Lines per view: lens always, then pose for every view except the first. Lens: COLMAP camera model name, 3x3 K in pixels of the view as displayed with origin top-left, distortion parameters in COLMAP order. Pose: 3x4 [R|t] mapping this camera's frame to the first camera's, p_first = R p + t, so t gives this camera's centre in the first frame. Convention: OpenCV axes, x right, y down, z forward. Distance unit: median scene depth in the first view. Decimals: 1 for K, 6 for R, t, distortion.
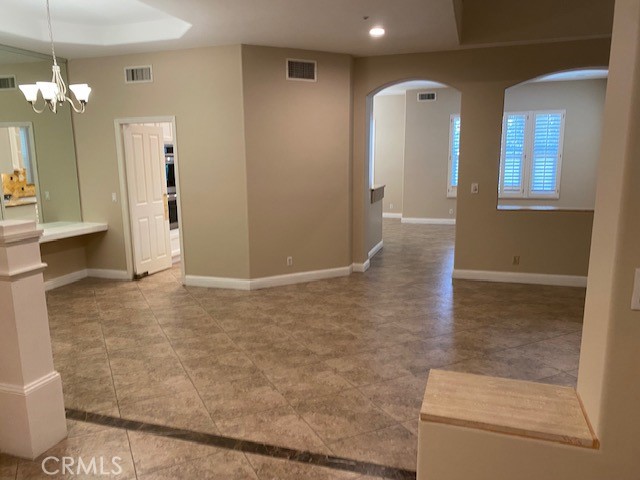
lens RADIAL K [[489.9, 0, 320.0], [0, 489.9, 240.0], [0, 0, 1]] dist [0.006781, 0.002504]
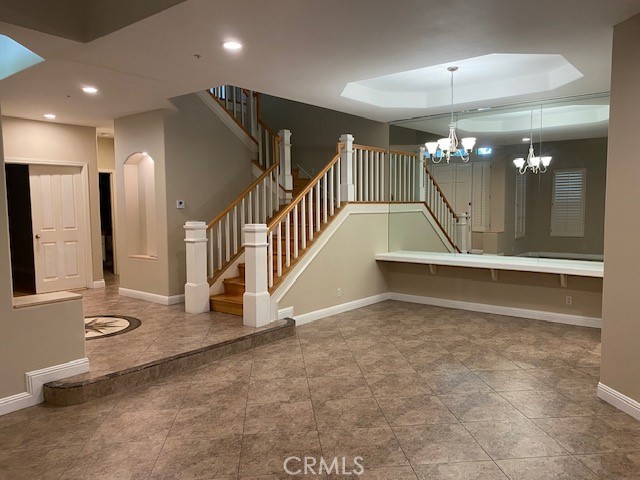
lens RADIAL K [[489.9, 0, 320.0], [0, 489.9, 240.0], [0, 0, 1]] dist [0.006781, 0.002504]
pose [[-0.356073, 0.089309, -0.930180, 0.868366], [-0.157463, 0.975454, 0.153932, -0.218946], [0.921096, 0.201280, -0.333270, 1.248390]]
